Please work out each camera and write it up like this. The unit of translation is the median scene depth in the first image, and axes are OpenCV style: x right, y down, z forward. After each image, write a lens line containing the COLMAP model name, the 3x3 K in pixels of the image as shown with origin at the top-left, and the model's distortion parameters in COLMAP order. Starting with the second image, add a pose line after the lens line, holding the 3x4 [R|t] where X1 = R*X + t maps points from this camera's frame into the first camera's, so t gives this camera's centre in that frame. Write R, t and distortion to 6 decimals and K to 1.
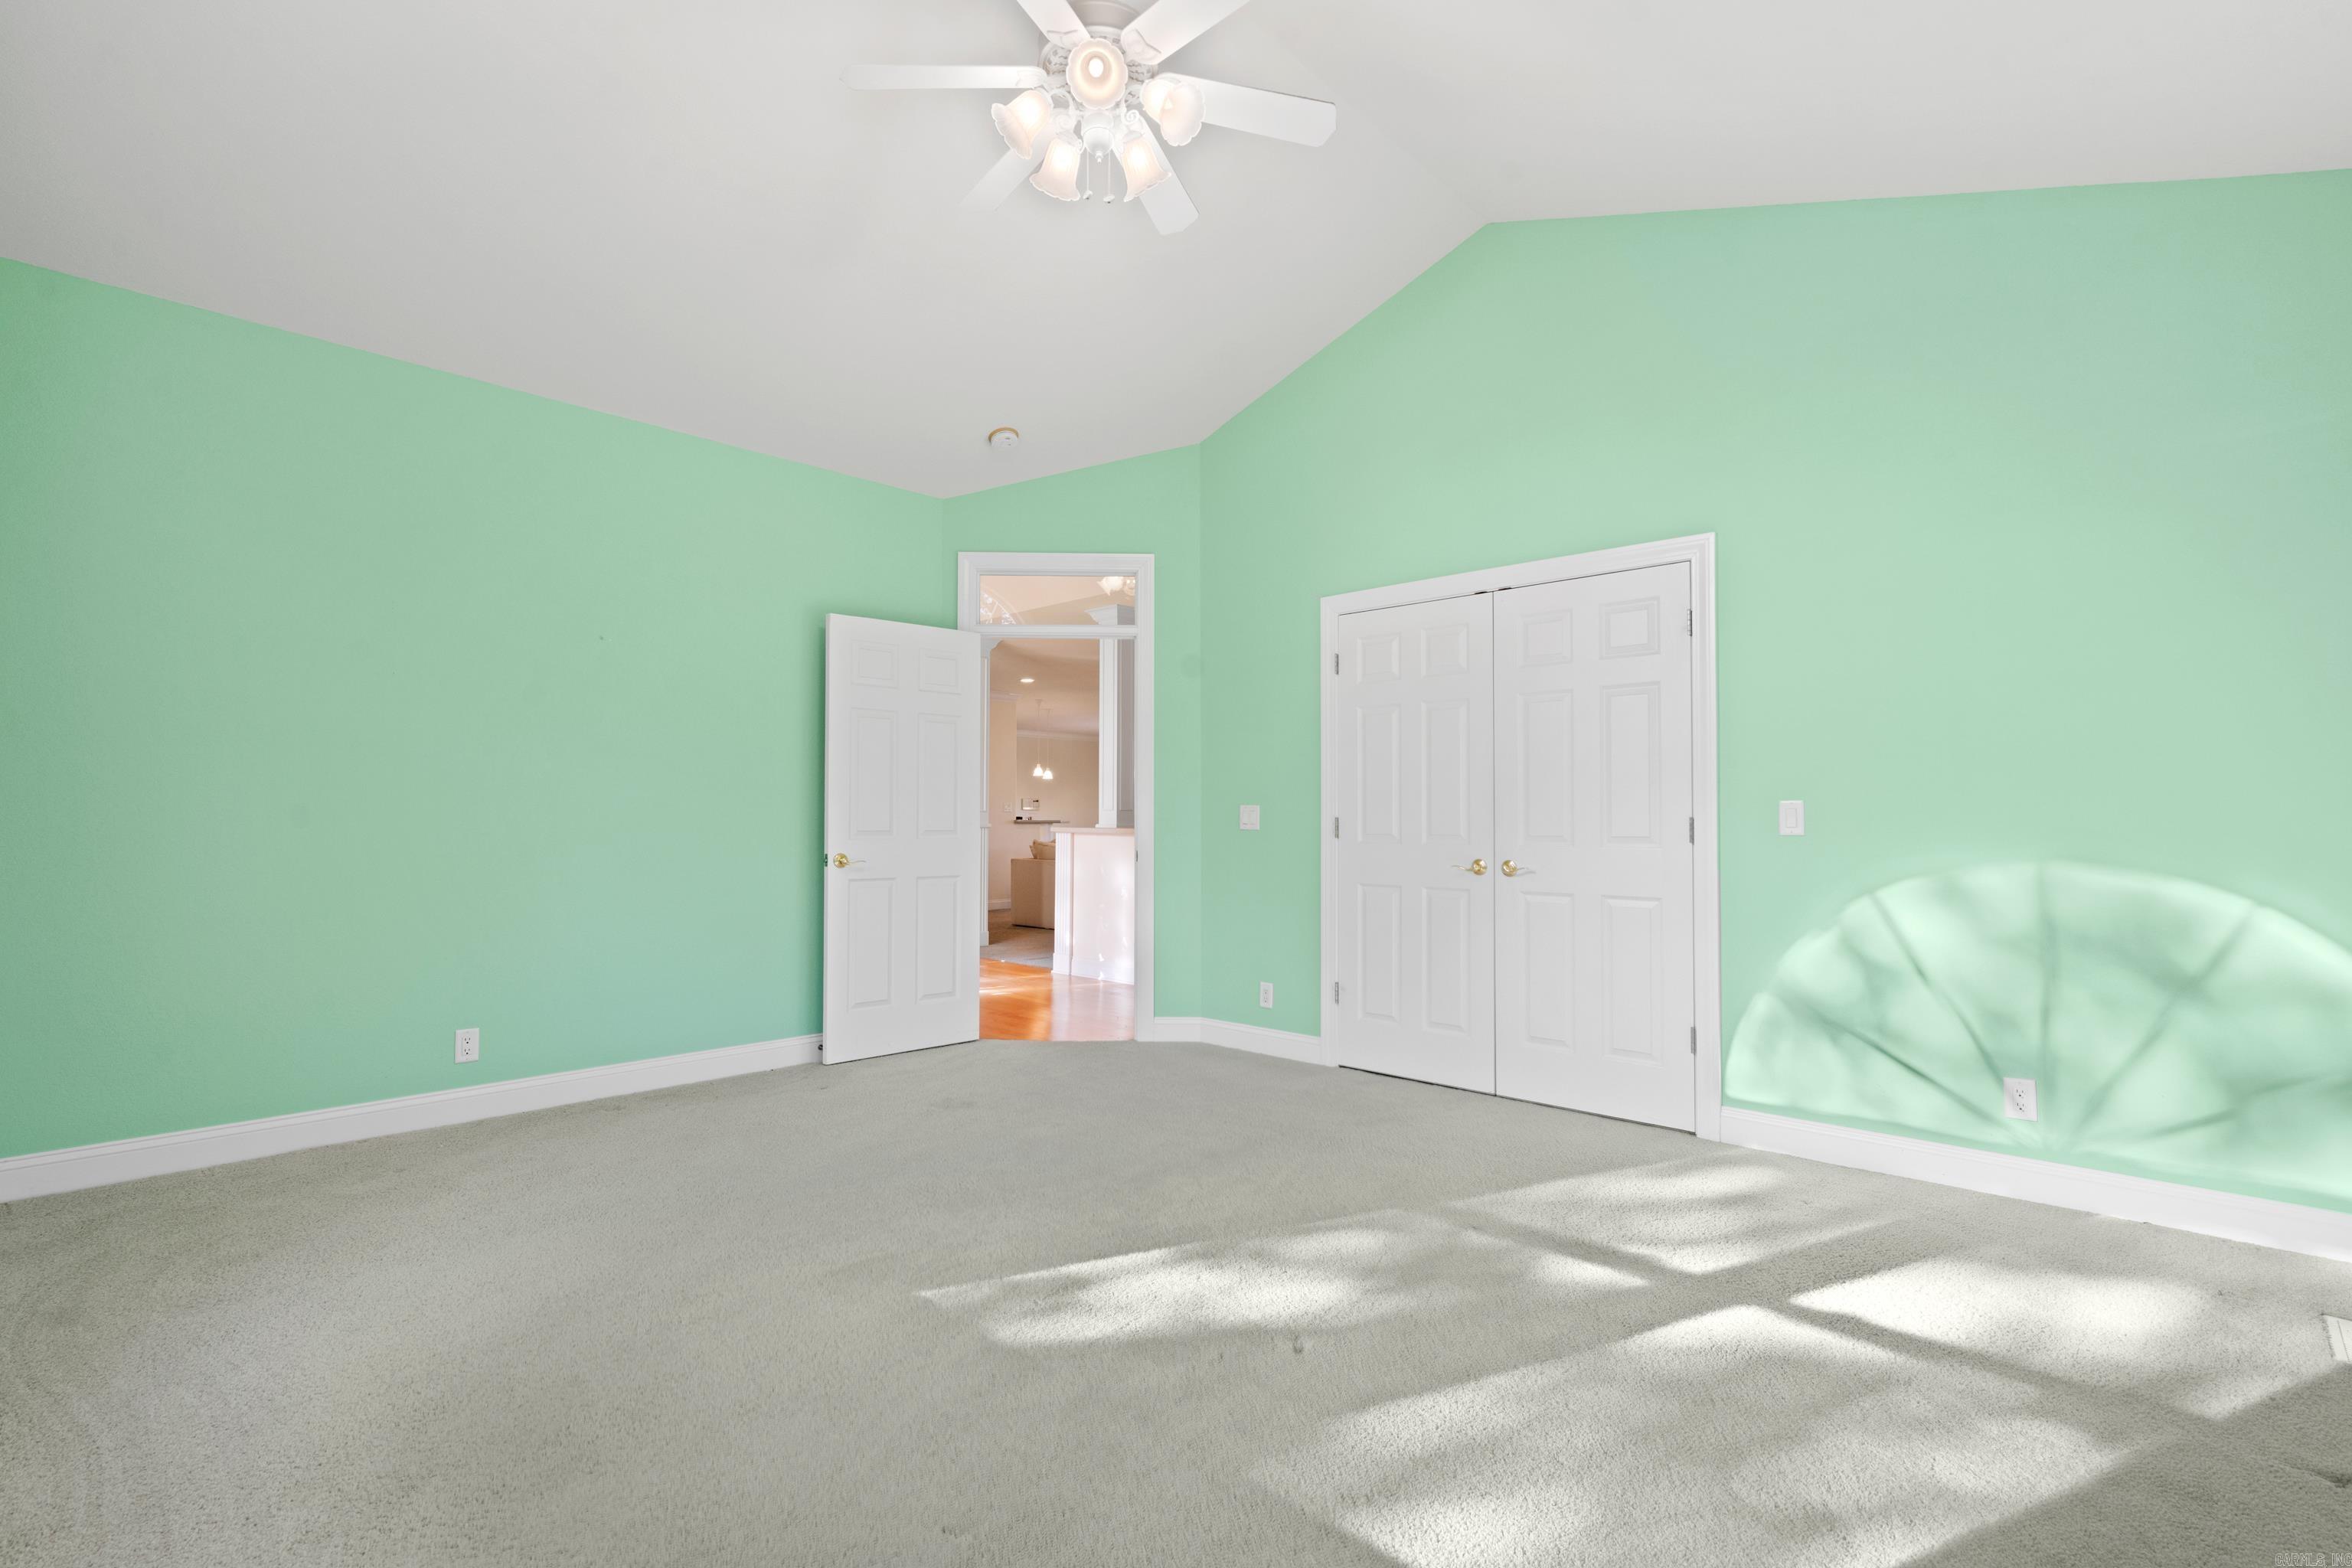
lens RADIAL K [[1066.4, 0, 1176.0], [0, 1066.4, 784.0], [0, 0, 1]] dist [-0.000049, -0.000037]
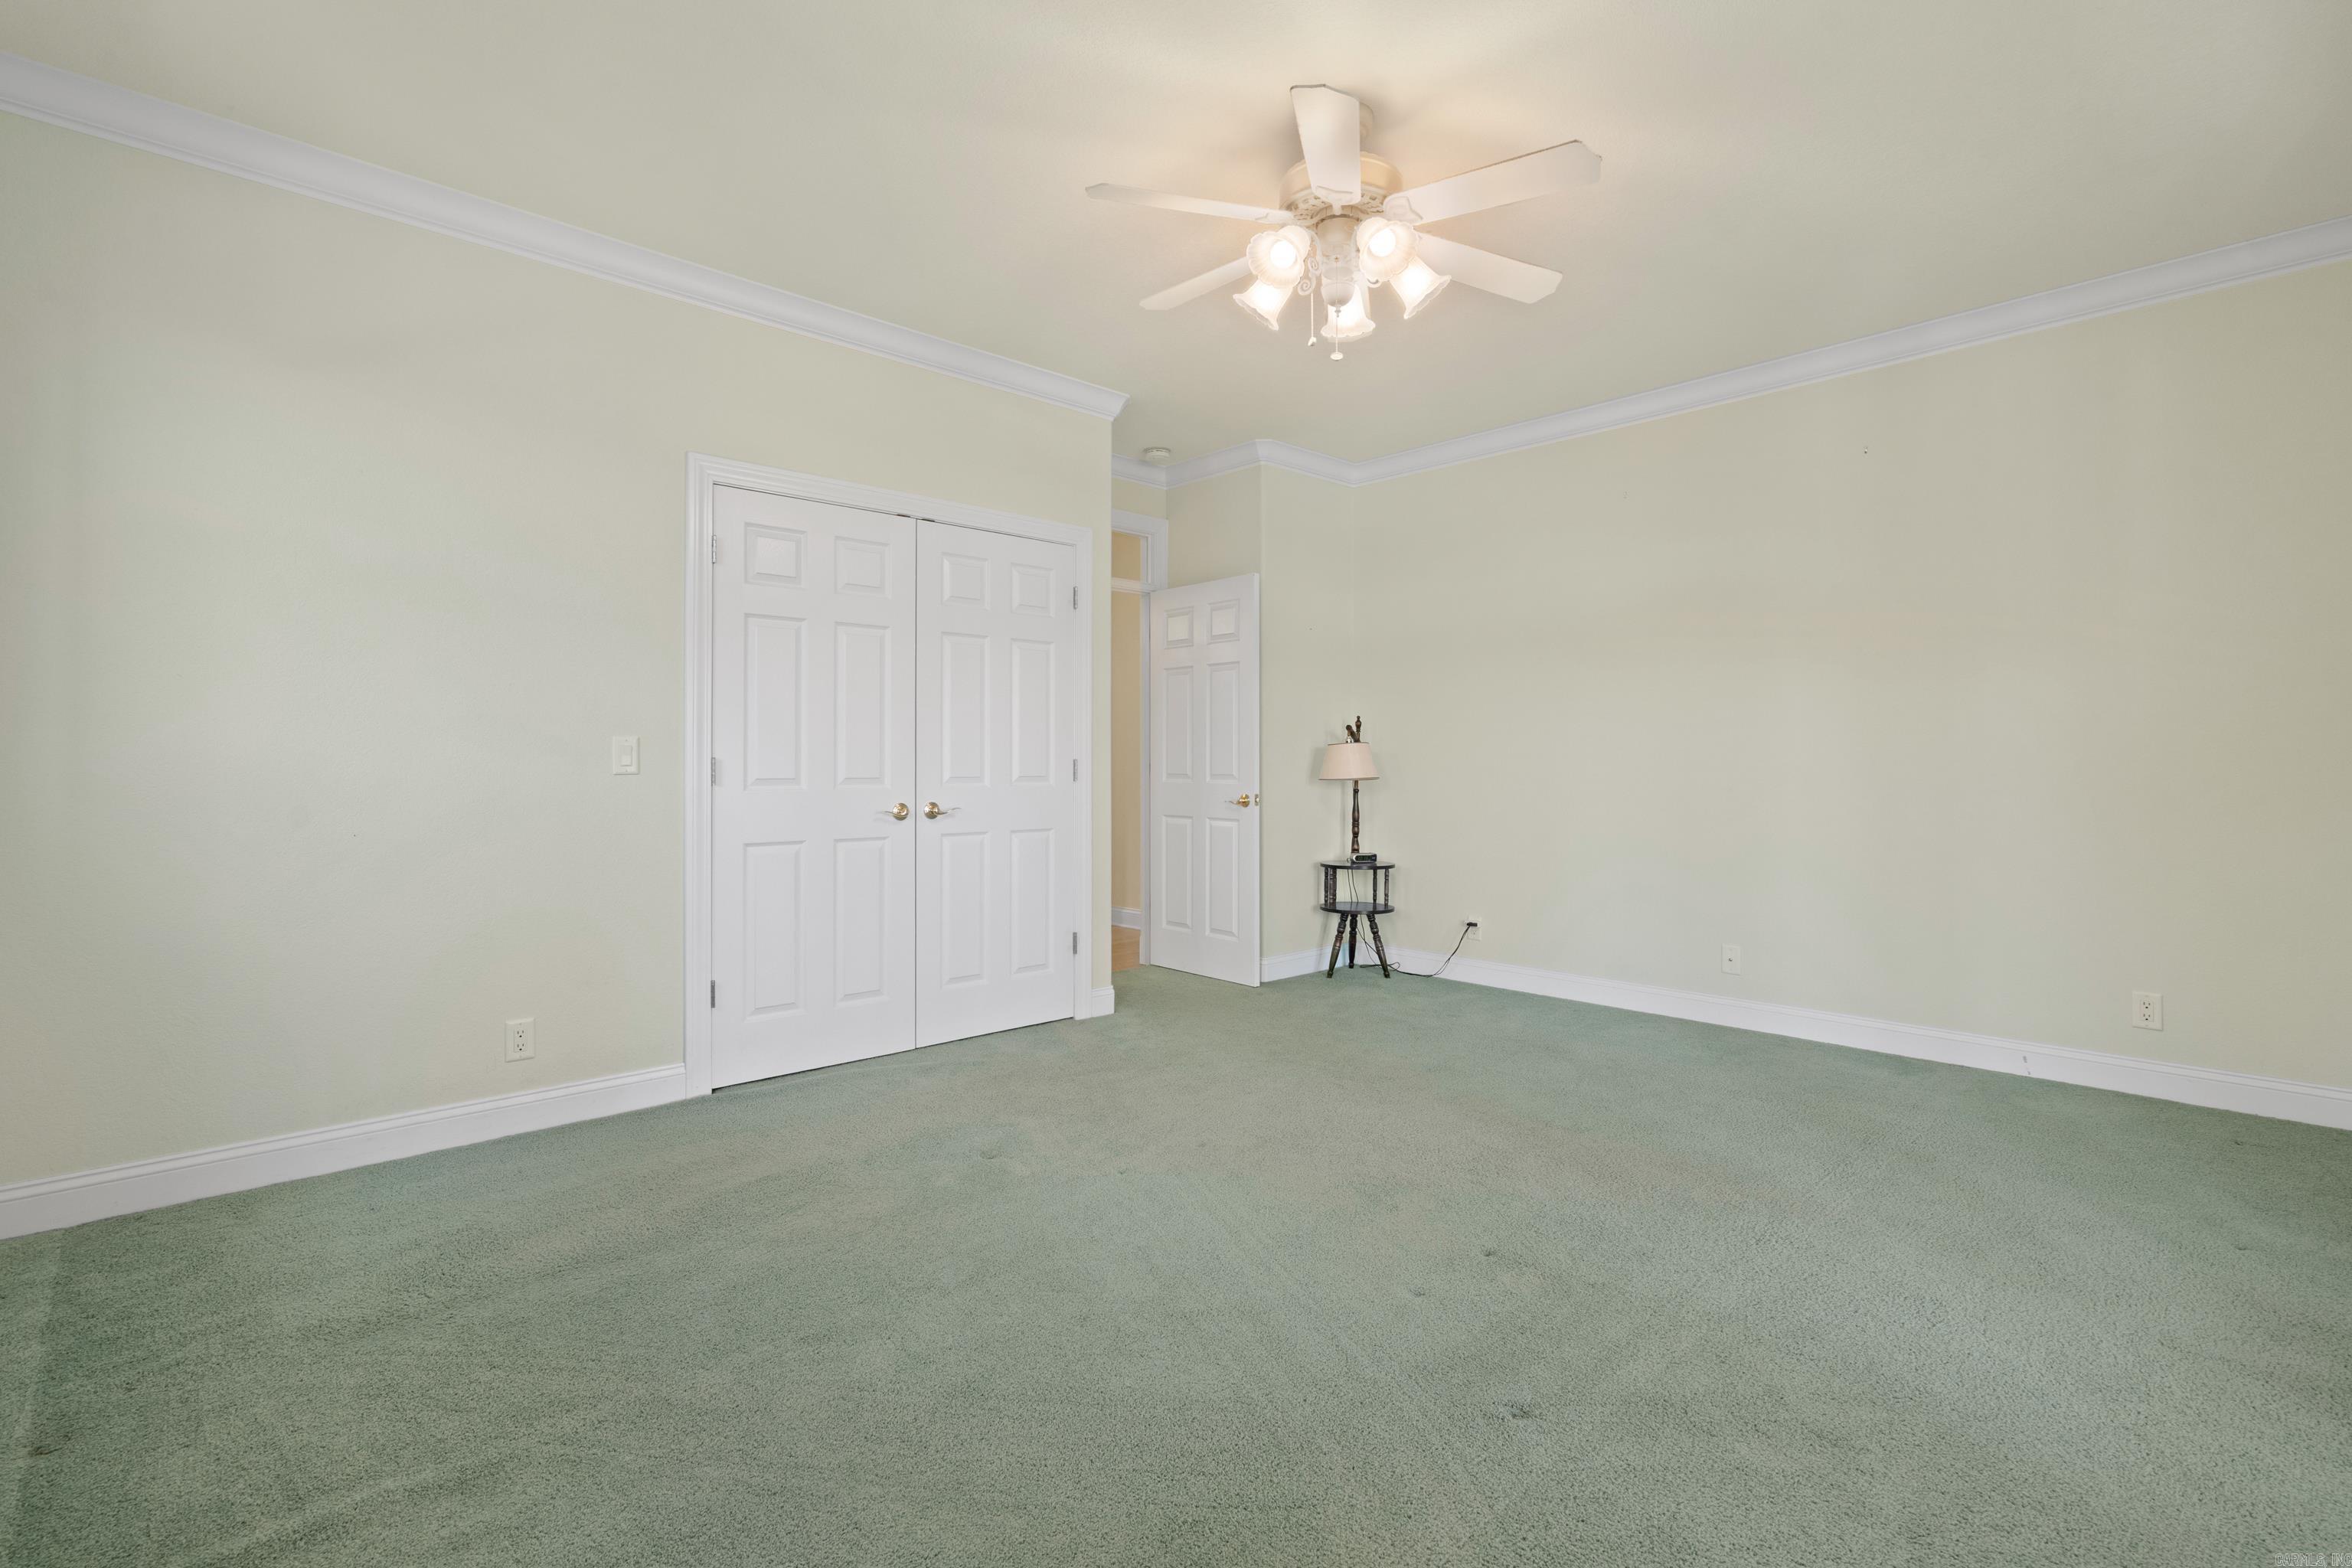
lens RADIAL K [[1066.4, 0, 1176.0], [0, 1066.4, 784.0], [0, 0, 1]] dist [-0.000049, -0.000037]
pose [[0.072870, -0.008470, 0.997306, -0.633983], [-0.017320, 0.999802, 0.009757, 0.041374], [-0.997191, -0.017984, 0.072709, 0.704260]]
